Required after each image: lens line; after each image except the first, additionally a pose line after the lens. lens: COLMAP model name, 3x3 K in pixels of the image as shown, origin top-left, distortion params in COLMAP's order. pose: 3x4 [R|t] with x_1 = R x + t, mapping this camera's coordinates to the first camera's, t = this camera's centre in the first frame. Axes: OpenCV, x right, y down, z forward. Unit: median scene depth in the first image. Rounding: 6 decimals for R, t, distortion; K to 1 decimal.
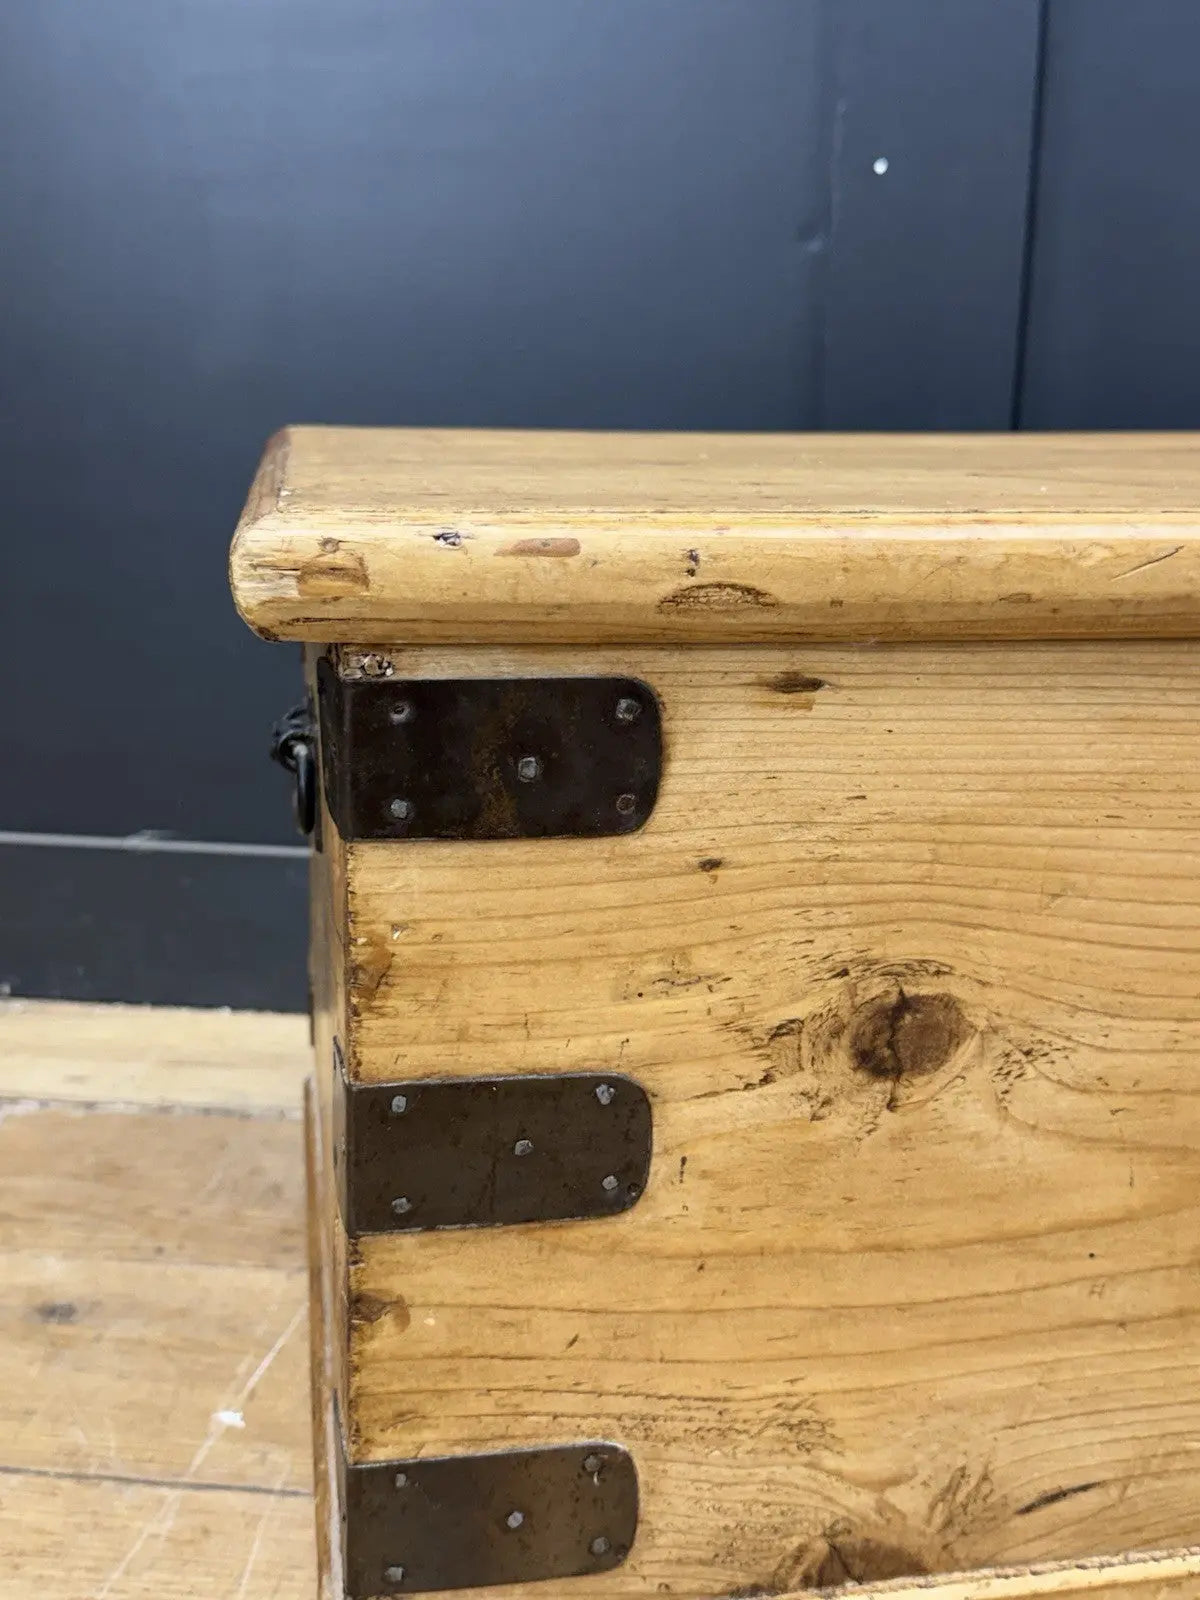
lens RADIAL K [[1839.3, 0, 607.4], [0, 1839.3, 803.9], [0, 0, 1]] dist [0.080660, 0.000000]
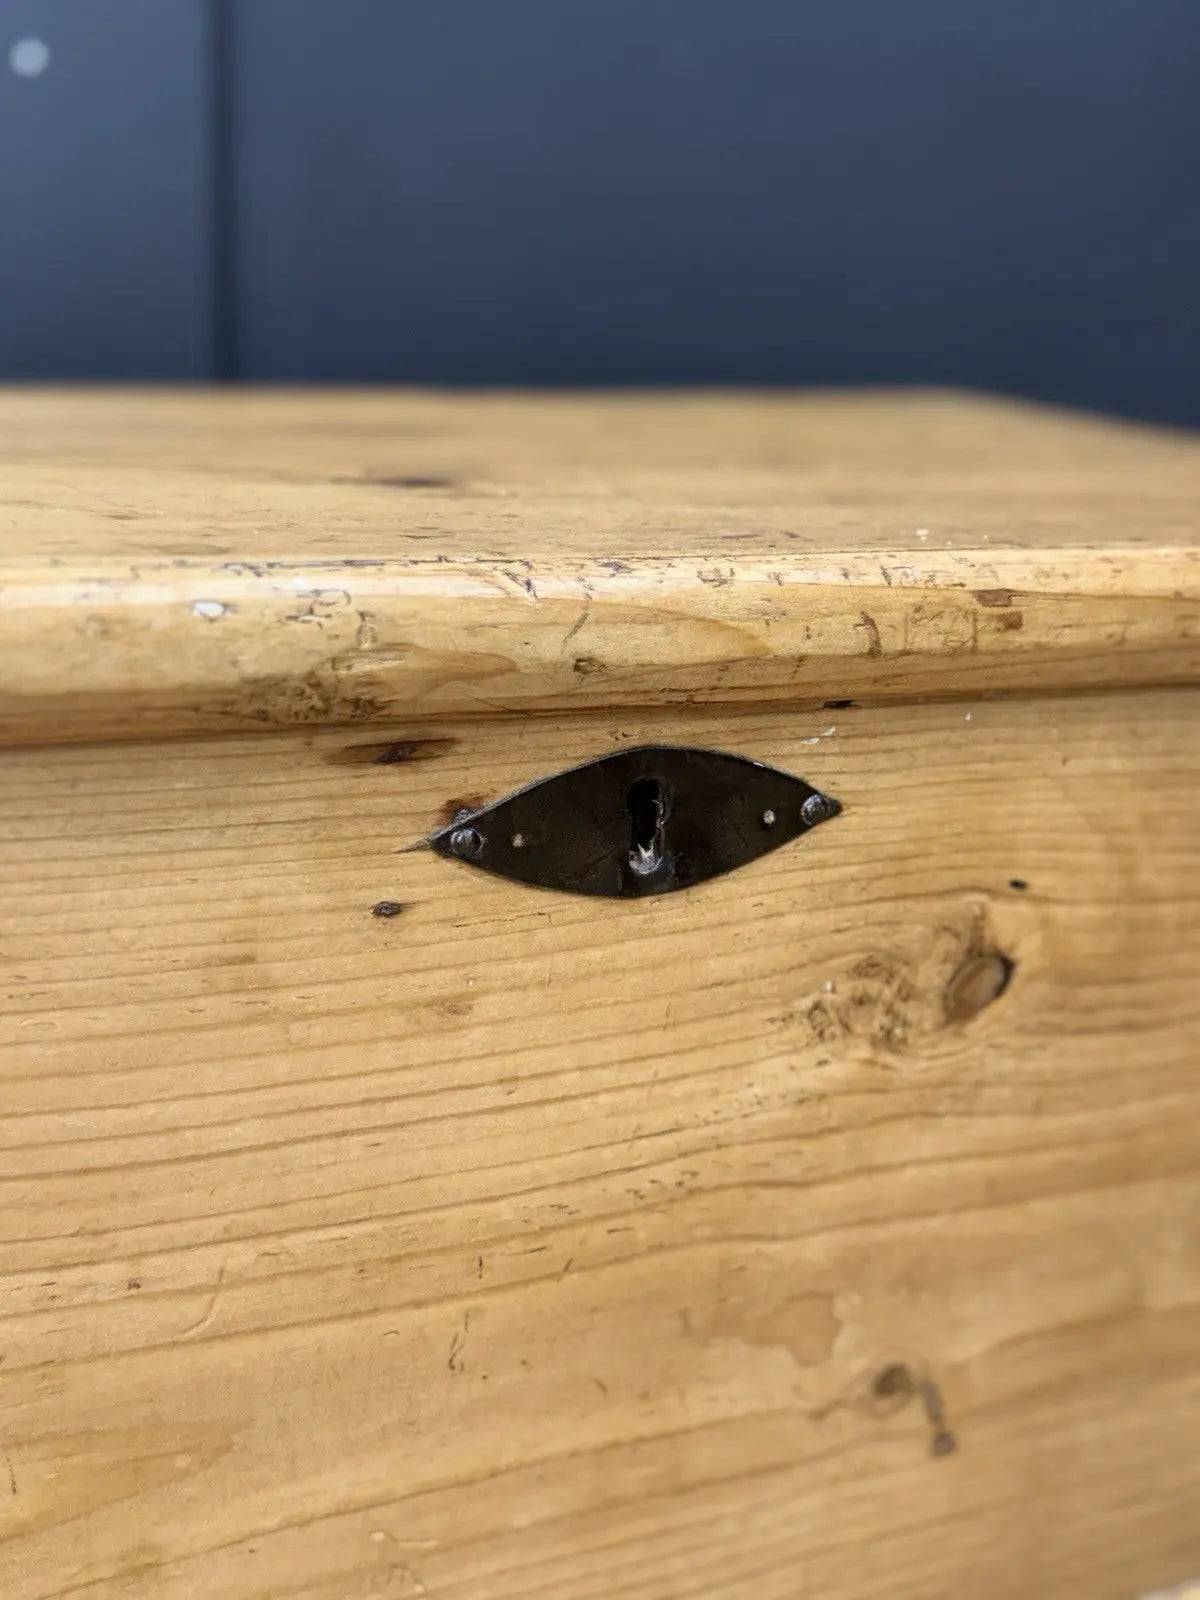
lens RADIAL K [[1786.2, 0, 592.6], [0, 1786.2, 776.9], [0, 0, 1]] dist [0.018242, 0.000000]
pose [[0.969480, -0.044297, 0.241135, 0.362431], [0.035361, 0.998522, 0.041262, -0.095258], [-0.242606, -0.031476, 0.969614, 0.300682]]
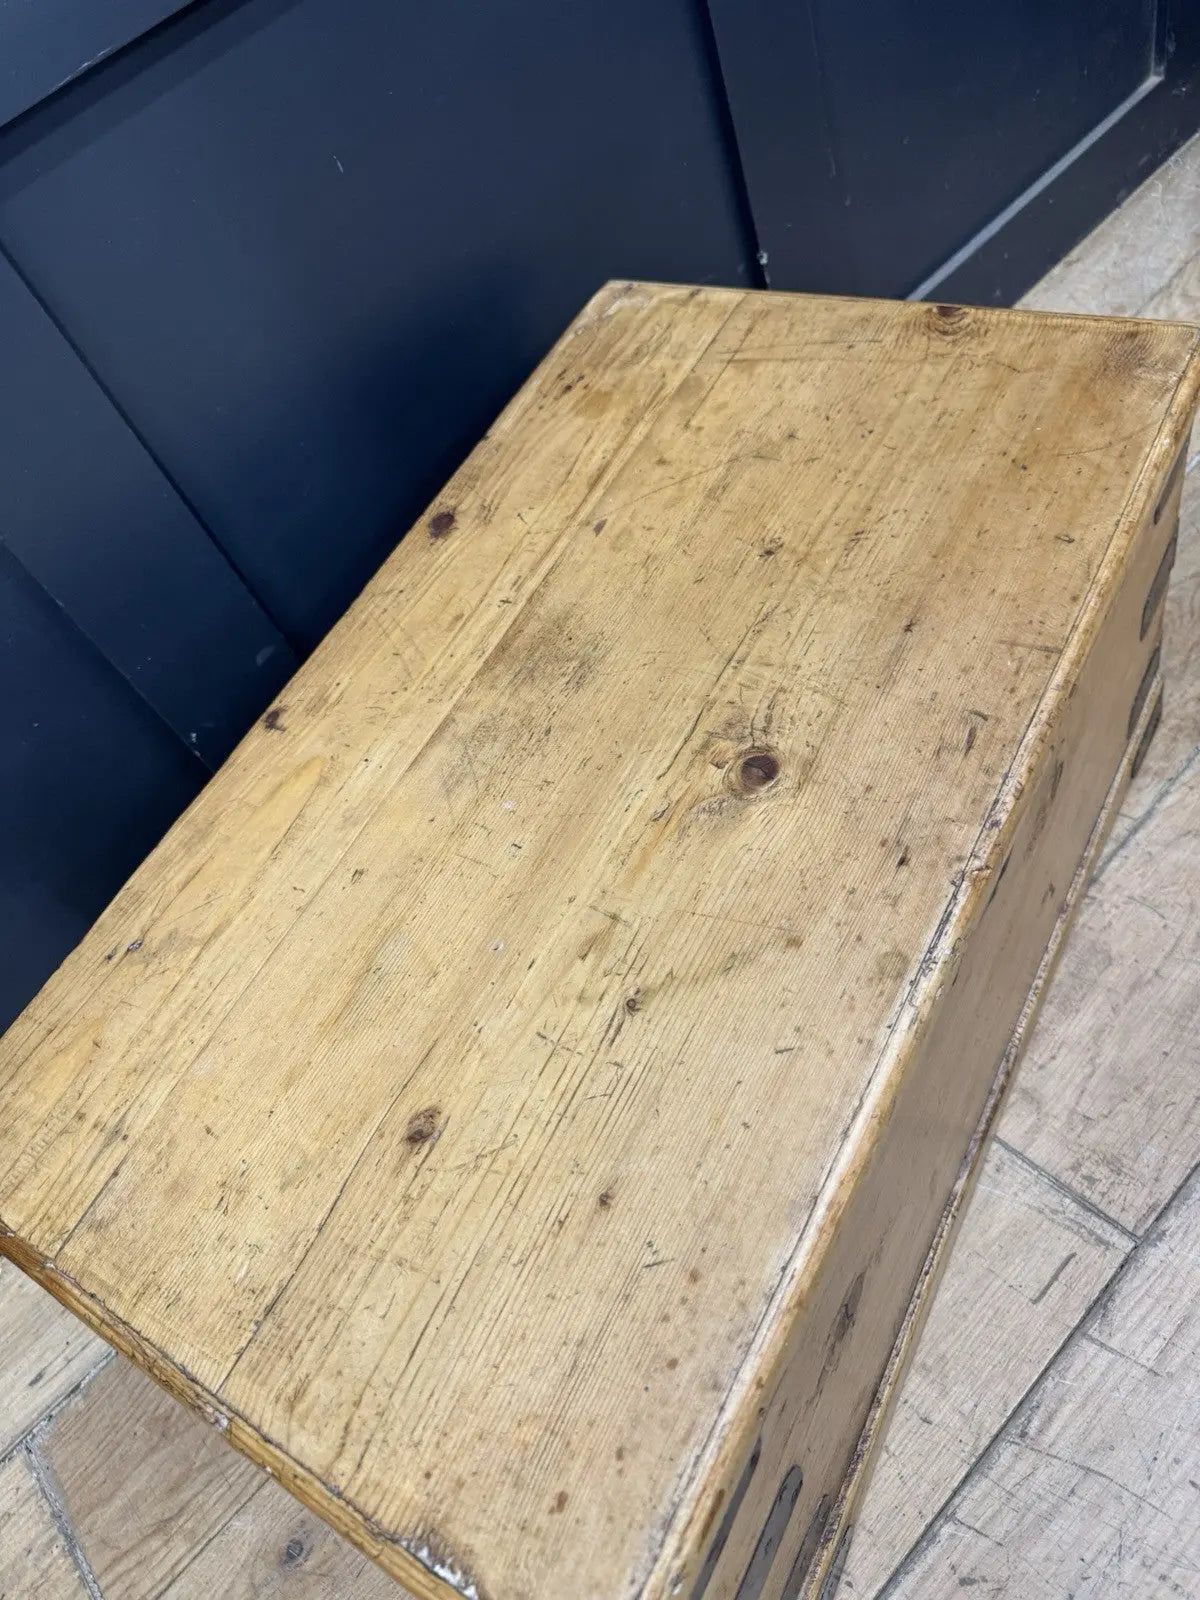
lens RADIAL K [[1148.8, 0, 606.8], [0, 1148.8, 796.4], [0, 0, 1]] dist [0.049460, -0.052492]
pose [[0.608895, -0.734900, 0.298611, 0.052026], [0.458310, 0.633170, 0.623737, -0.962282], [-0.647456, -0.242934, 0.722346, 0.482077]]
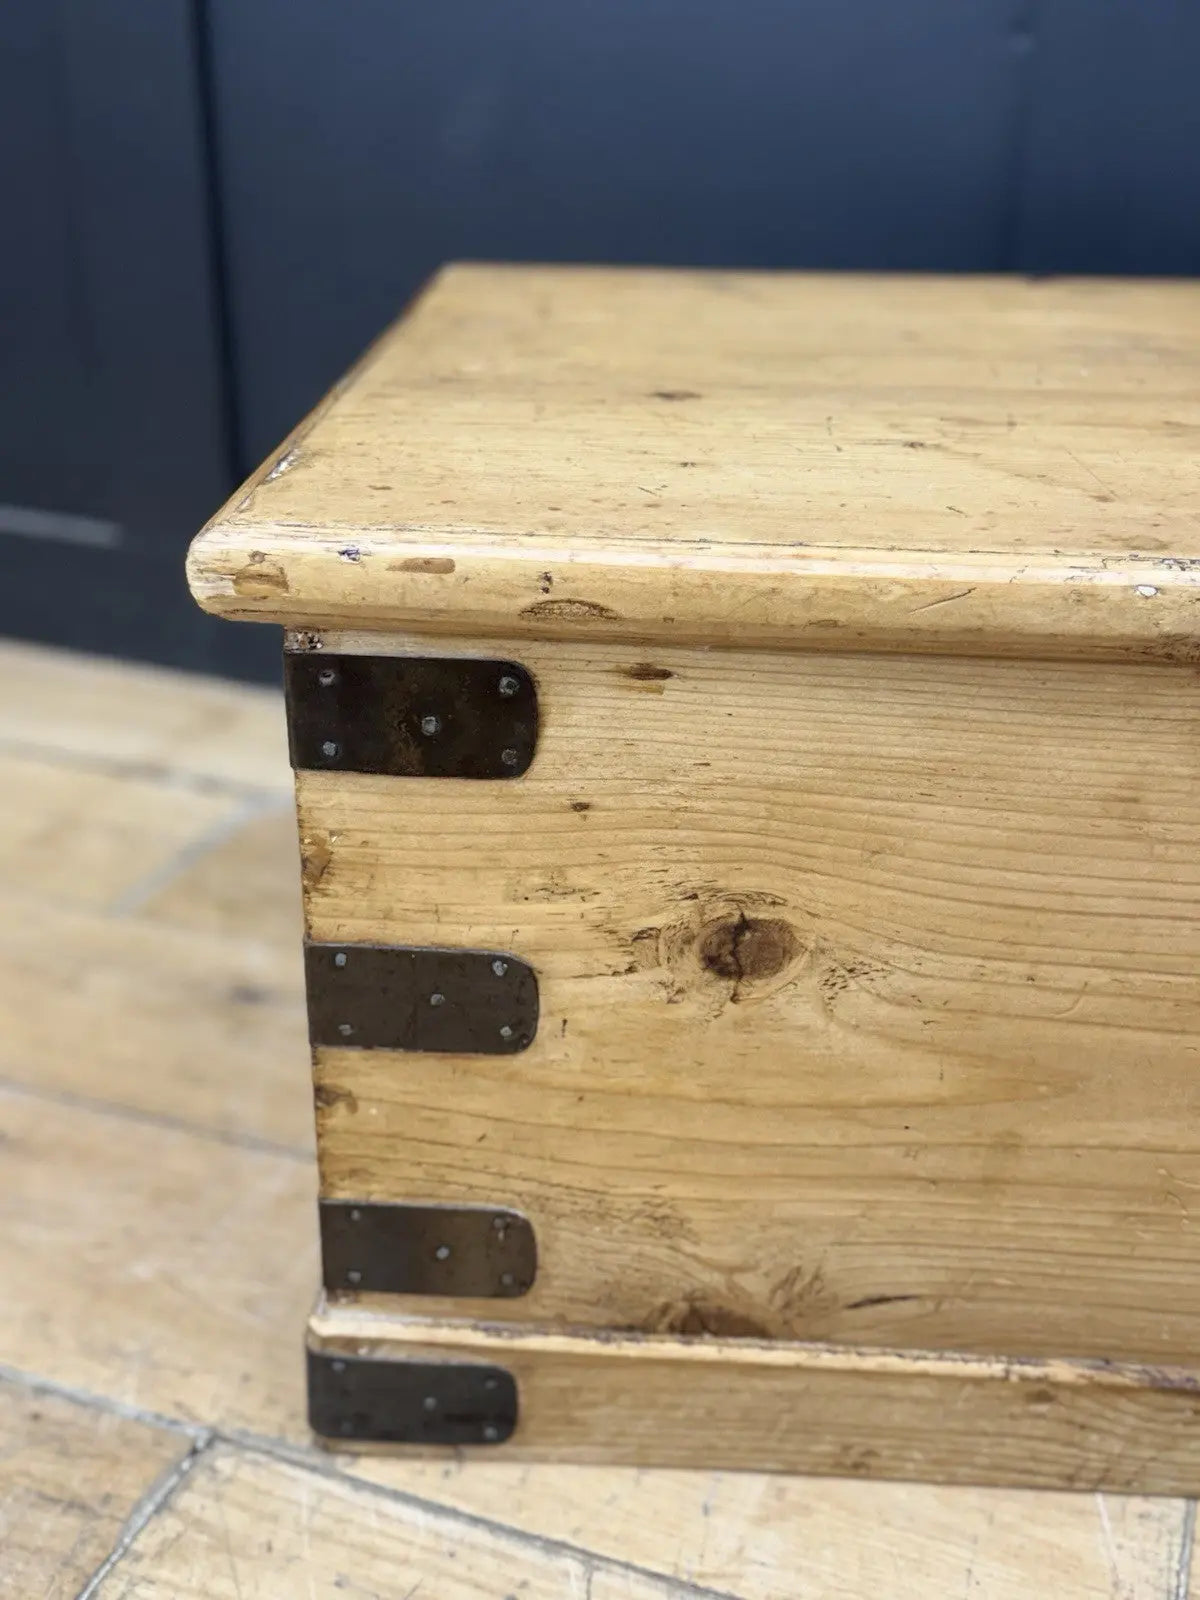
lens RADIAL K [[1805.4, 0, 601.5], [0, 1805.4, 814.0], [0, 0, 1]] dist [0.116164, 0.000000]
pose [[0.967676, 0.106677, -0.228524, 0.336699], [-0.054362, 0.973062, 0.224041, -0.227884], [0.246268, -0.204376, 0.947408, -0.148932]]
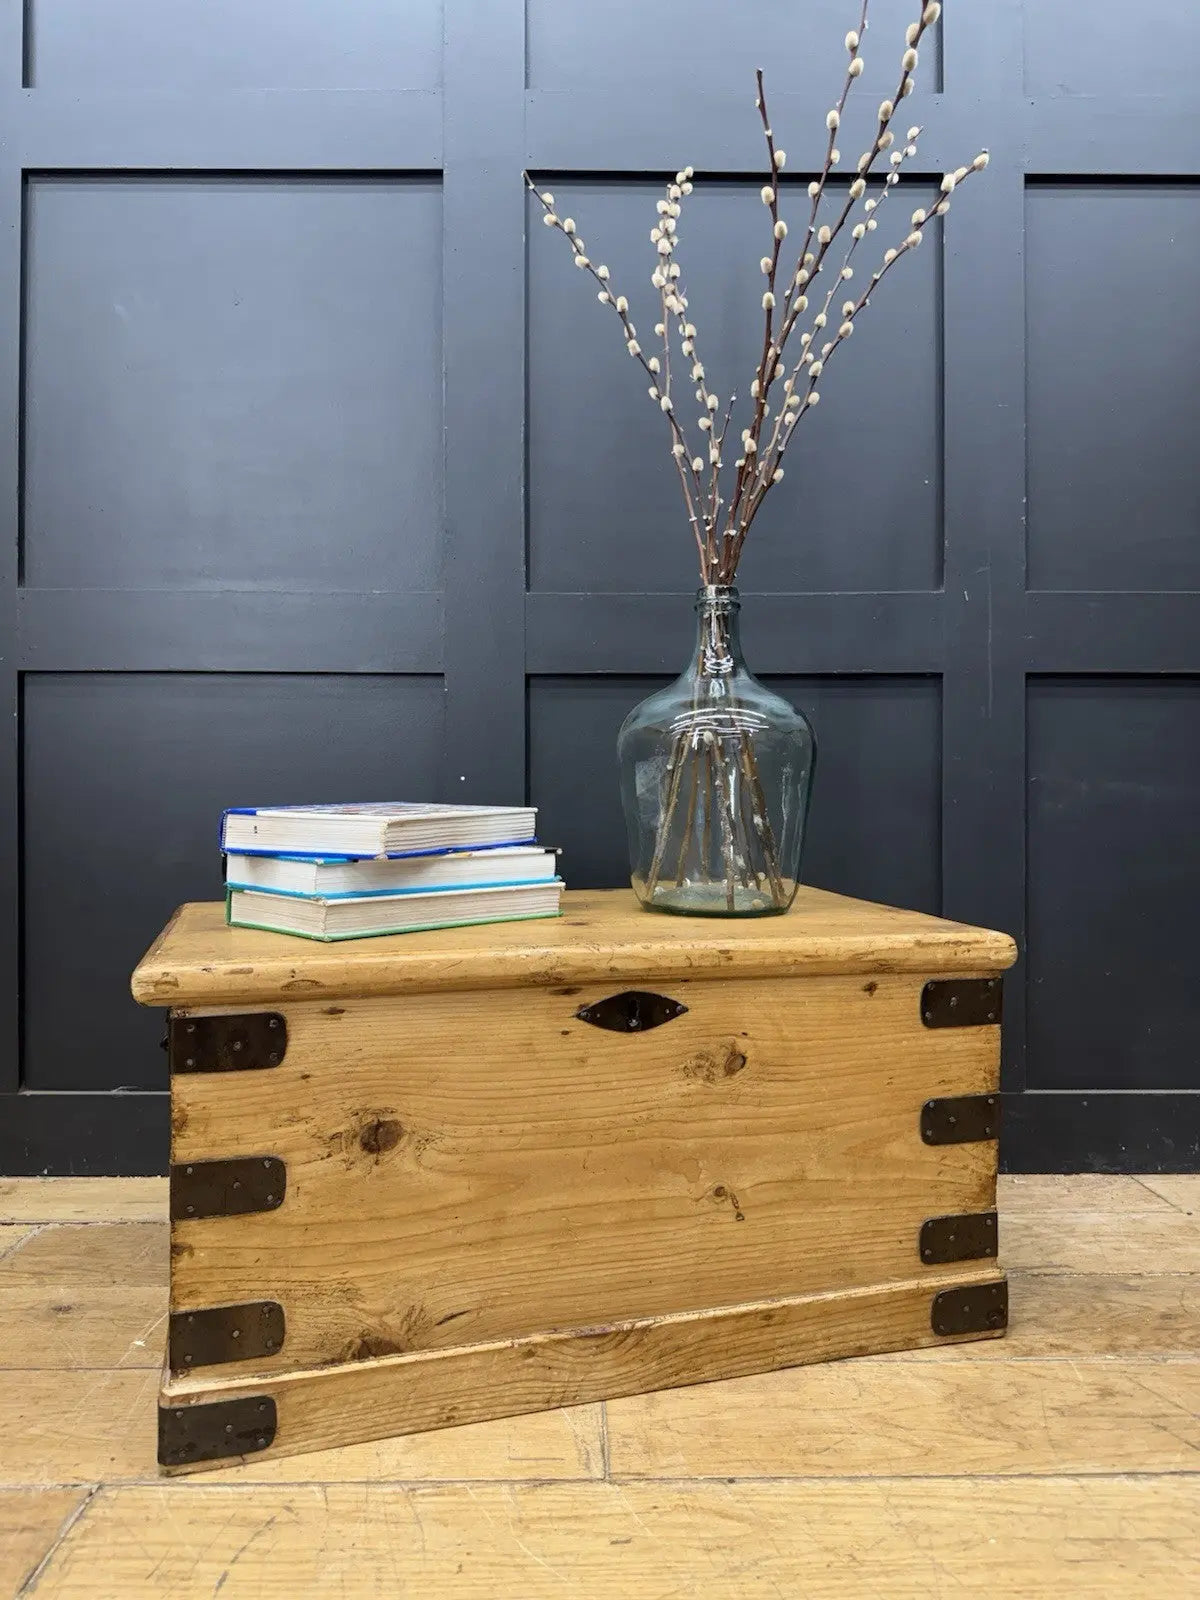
lens RADIAL K [[1148.8, 0, 596.9], [0, 1148.8, 800.8], [0, 0, 1]] dist [0.049460, -0.052492]
pose [[0.992616, -0.020252, 0.119598, 0.290653], [0.046064, 0.975040, -0.217199, 0.024927], [-0.112214, 0.221105, 0.968773, -0.865585]]
